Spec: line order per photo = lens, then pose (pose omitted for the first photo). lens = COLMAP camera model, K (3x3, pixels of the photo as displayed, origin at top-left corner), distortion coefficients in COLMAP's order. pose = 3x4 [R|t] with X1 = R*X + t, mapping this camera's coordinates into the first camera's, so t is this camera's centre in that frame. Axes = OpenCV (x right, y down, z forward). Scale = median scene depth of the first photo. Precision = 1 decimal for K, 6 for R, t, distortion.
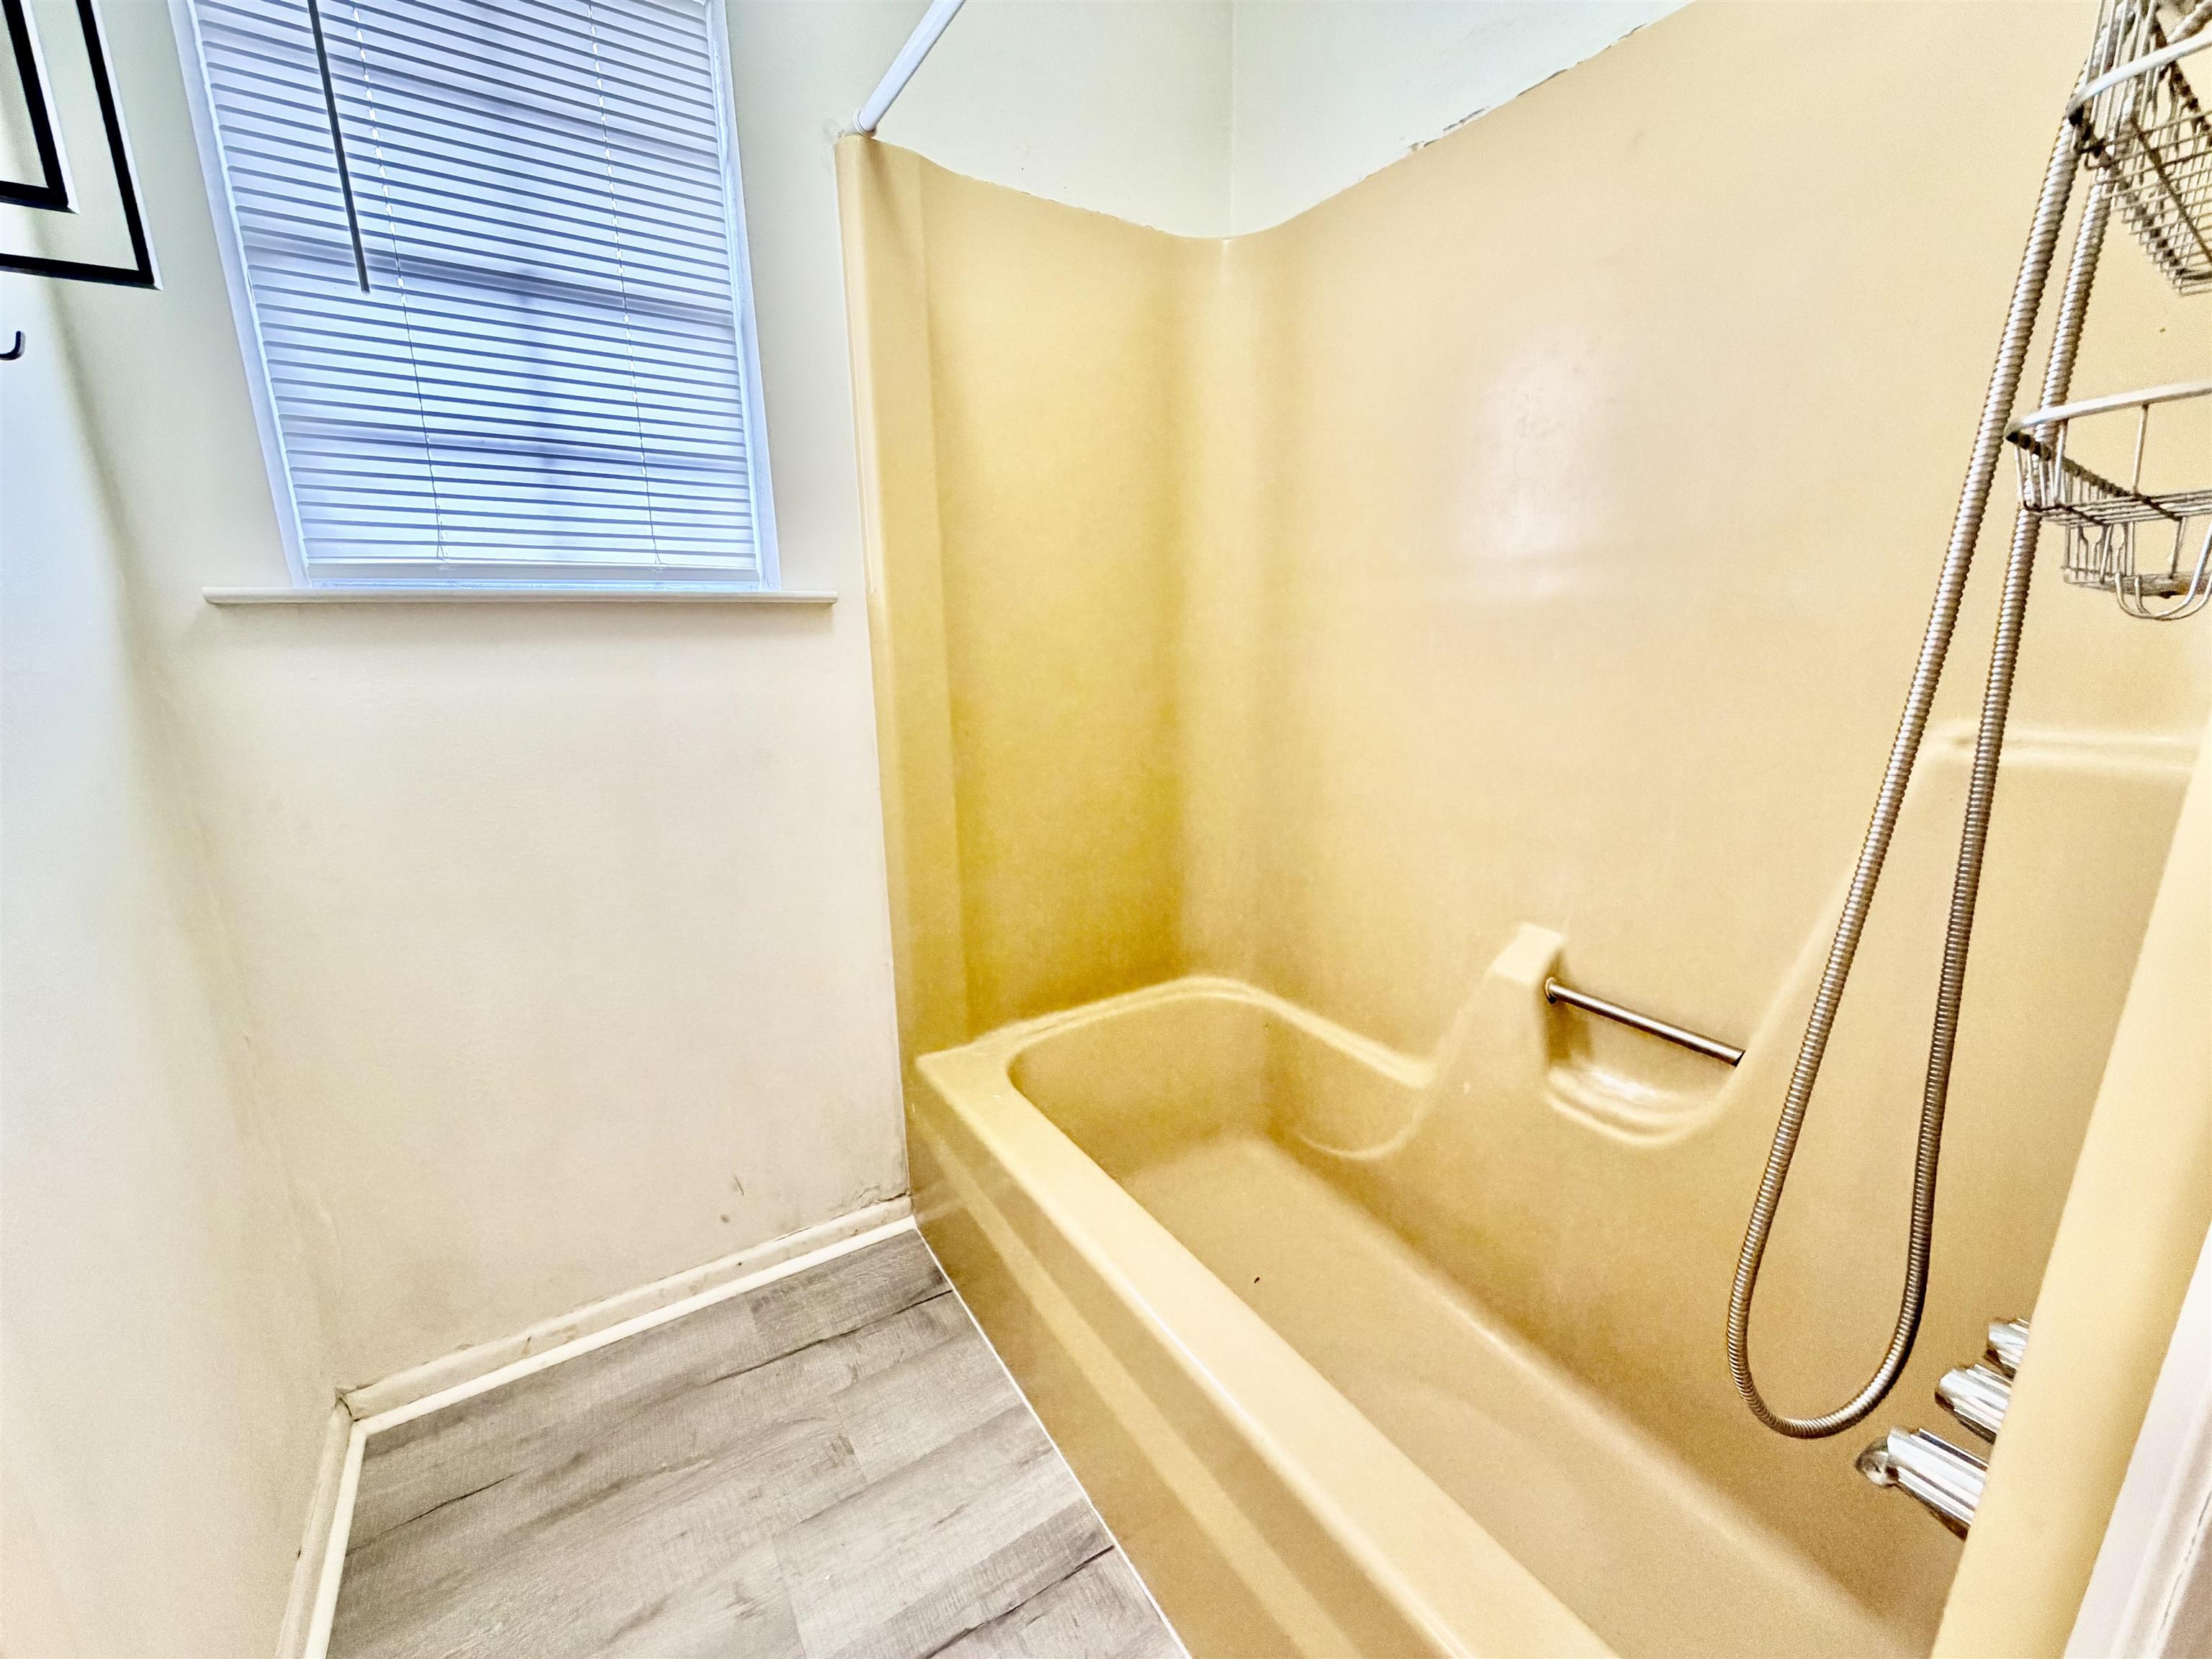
lens RADIAL K [[882.3, 0, 1109.3], [0, 882.3, 824.2], [0, 0, 1]] dist [-0.001110, 0.000318]
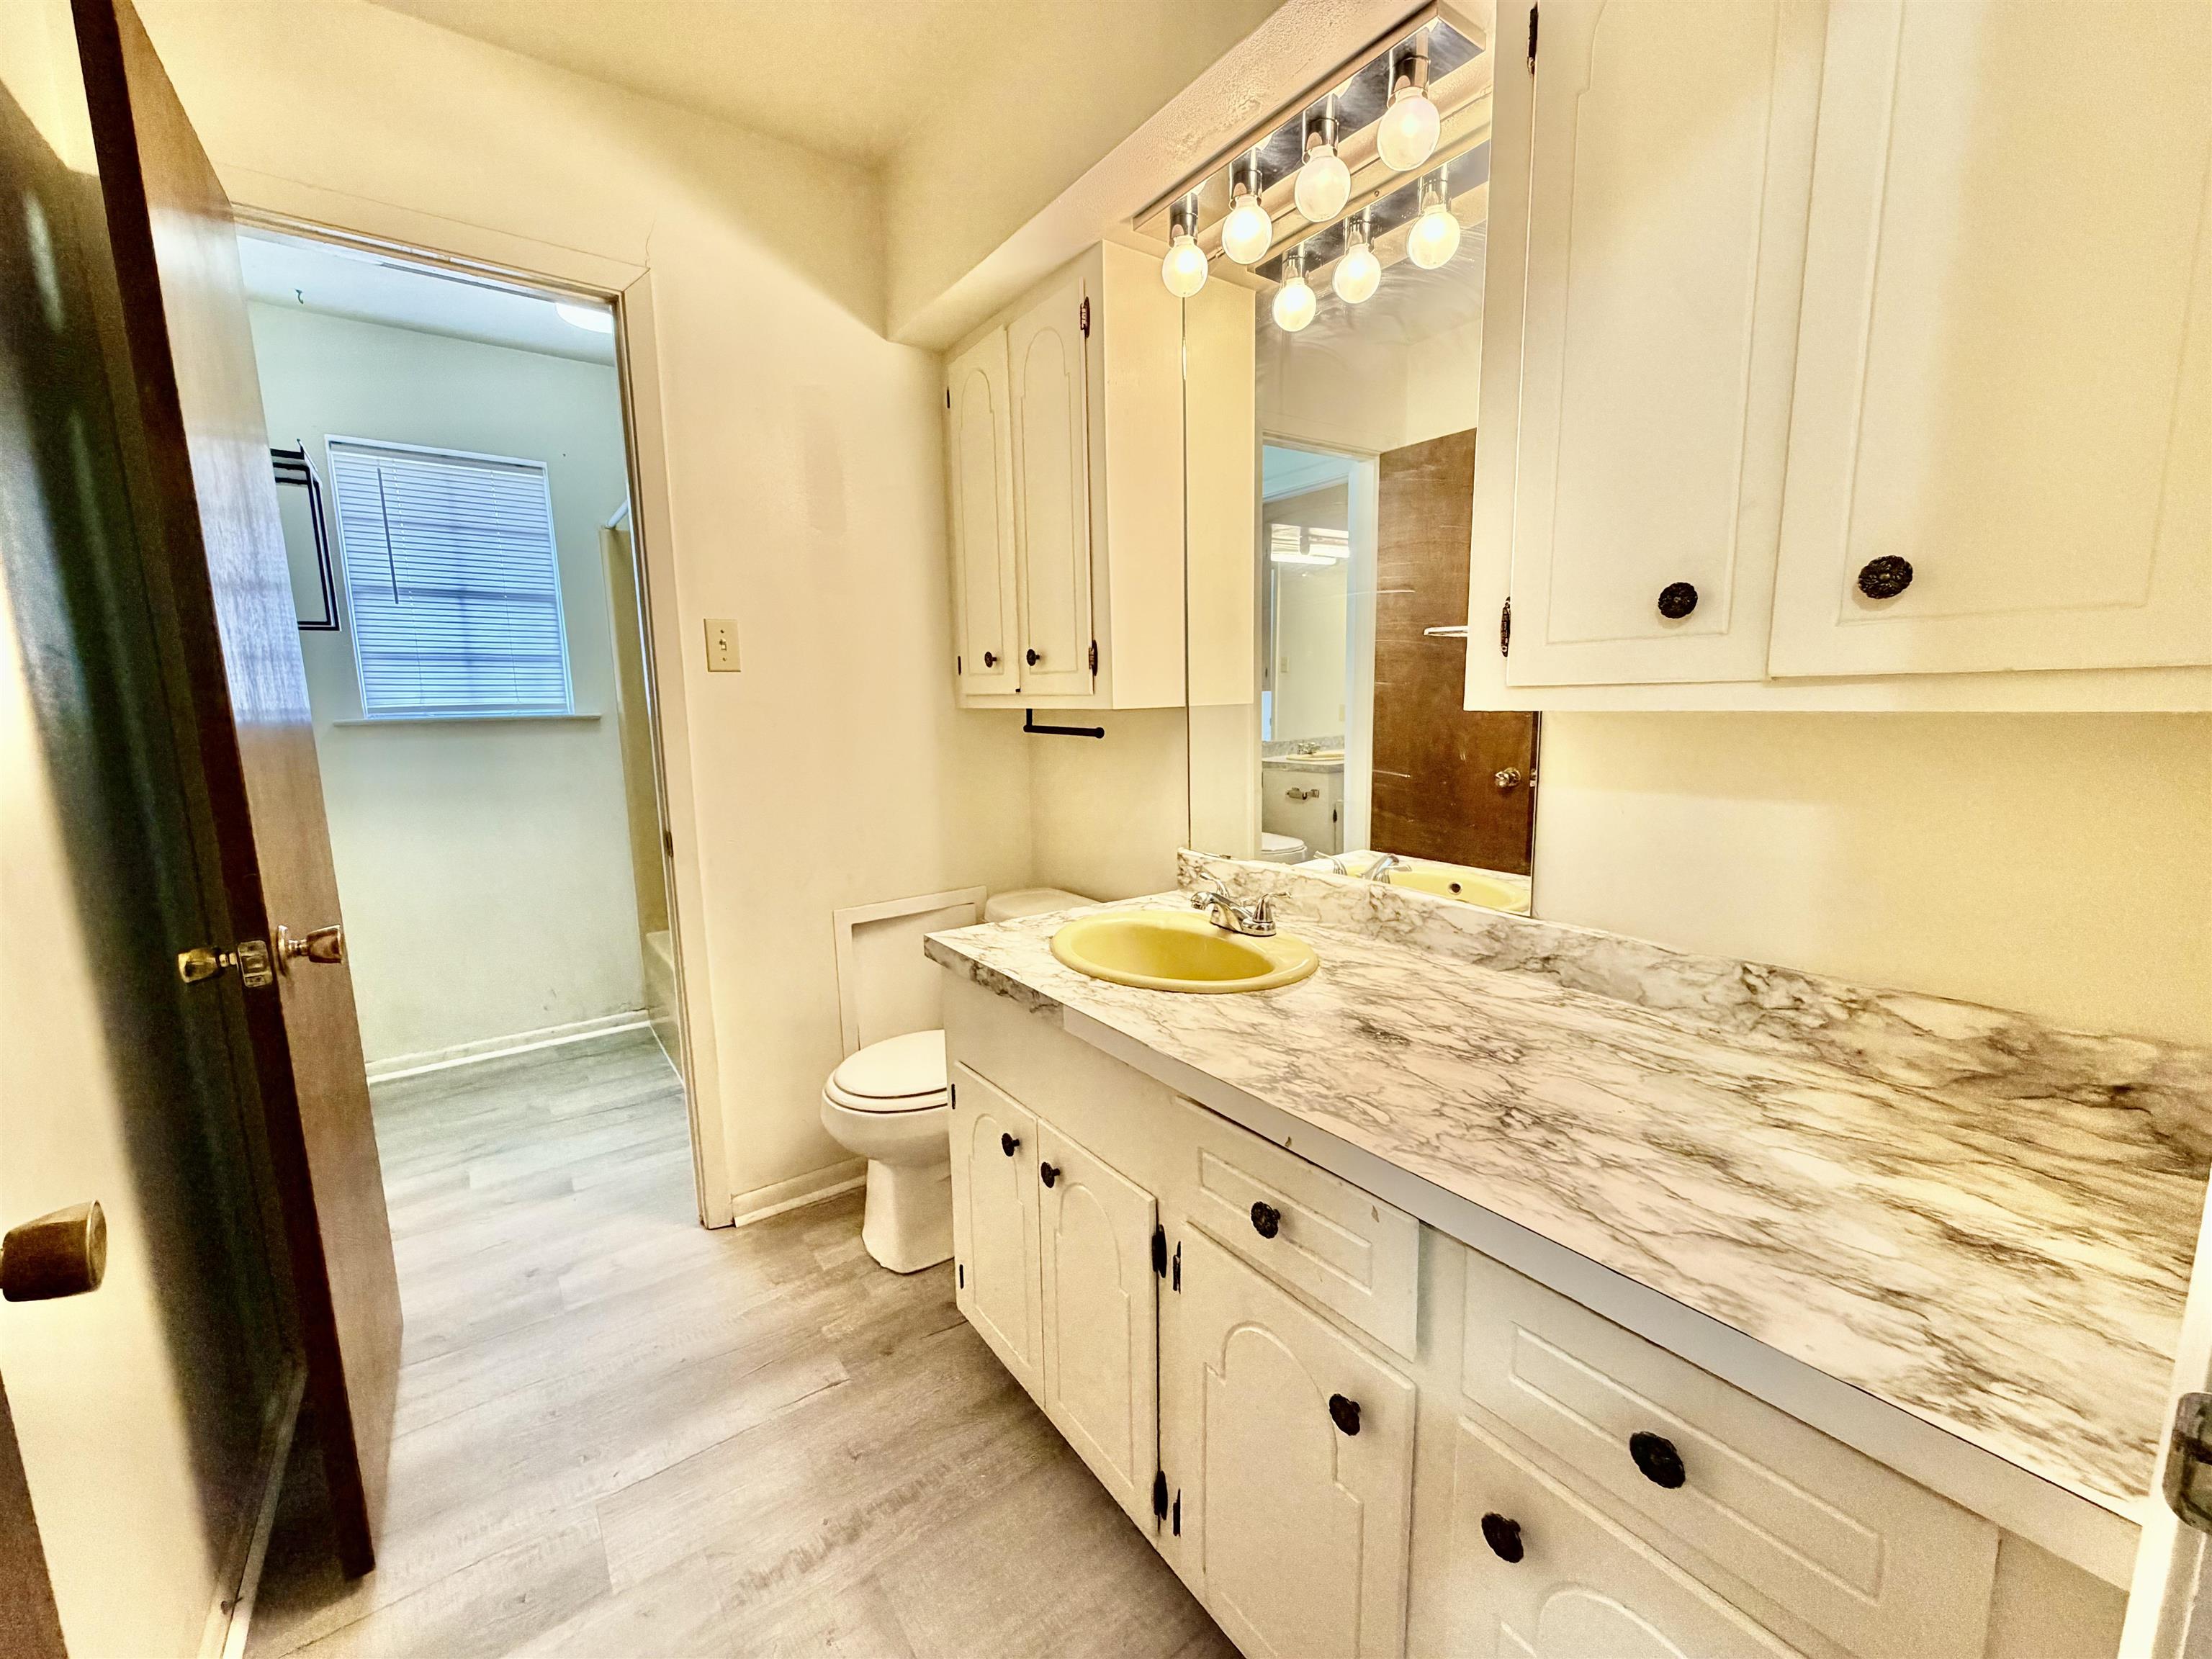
lens RADIAL K [[882.3, 0, 1105.4], [0, 882.3, 839.0], [0, 0, 1]] dist [-0.001110, 0.000318]
pose [[0.998710, -0.021590, 0.045956, 0.850877], [0.025557, 0.995831, -0.087561, 0.279262], [-0.043874, 0.088622, 0.995099, -1.244865]]
